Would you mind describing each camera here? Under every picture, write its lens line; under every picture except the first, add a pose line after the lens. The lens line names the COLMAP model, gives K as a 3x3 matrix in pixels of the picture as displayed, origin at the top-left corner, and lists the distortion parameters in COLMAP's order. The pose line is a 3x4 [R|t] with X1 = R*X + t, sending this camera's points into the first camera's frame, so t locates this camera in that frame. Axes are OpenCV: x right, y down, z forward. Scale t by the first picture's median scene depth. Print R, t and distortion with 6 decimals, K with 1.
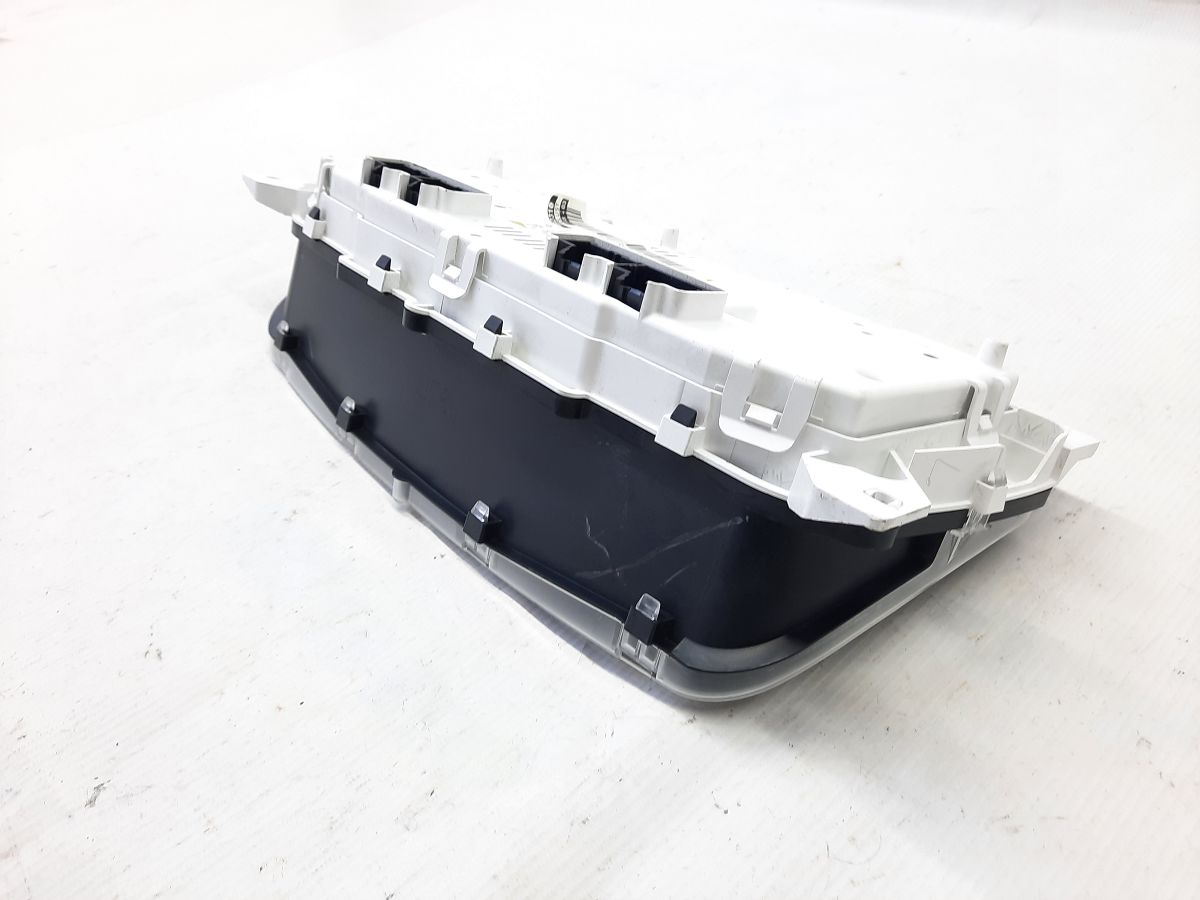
lens RADIAL K [[874.4, 0, 598.5], [0, 874.4, 457.1], [0, 0, 1]] dist [0.001887, -0.018759]
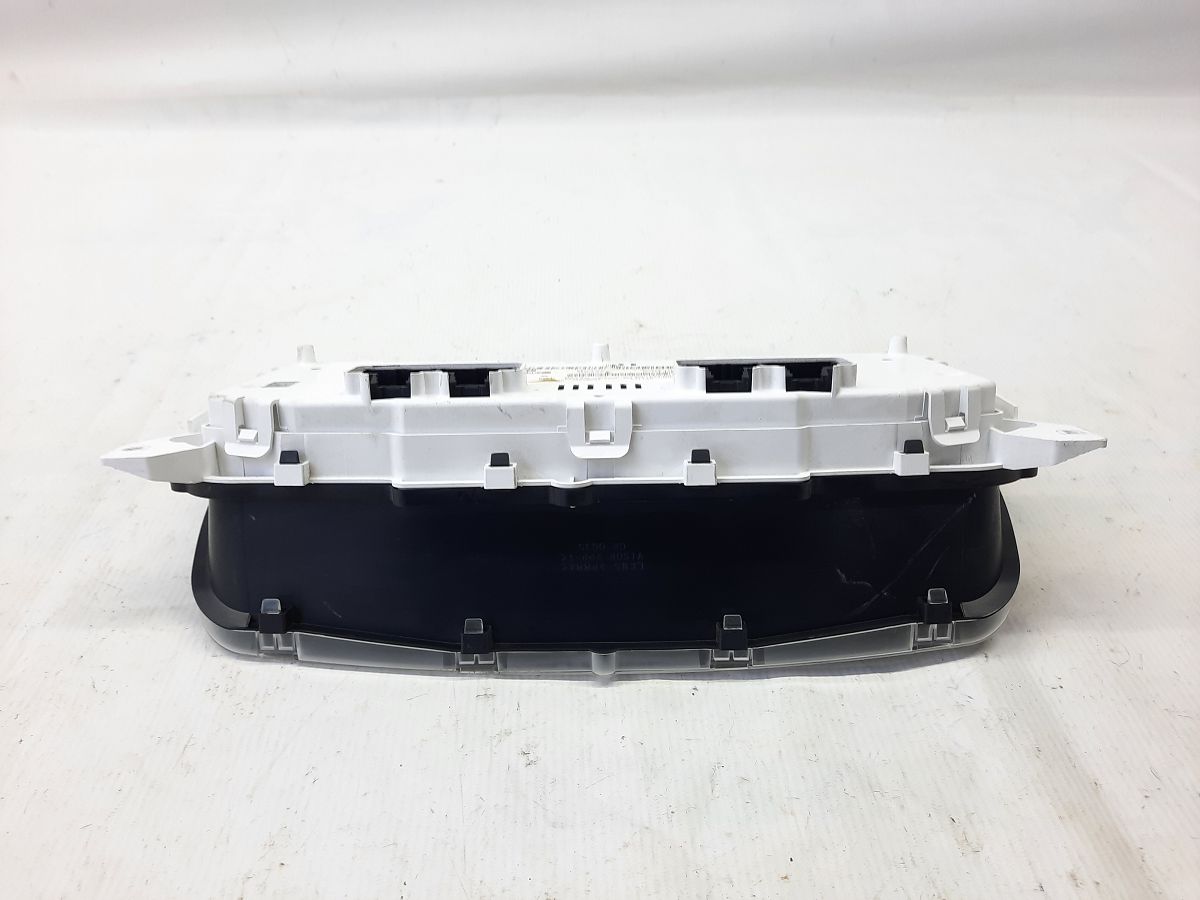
lens RADIAL K [[874.4, 0, 601.0], [0, 874.4, 454.7], [0, 0, 1]] dist [0.001887, -0.018759]
pose [[0.664367, -0.380086, 0.643545, -0.968364], [0.438586, 0.895462, 0.076094, -0.312760], [-0.605192, 0.231695, 0.761616, 0.262842]]
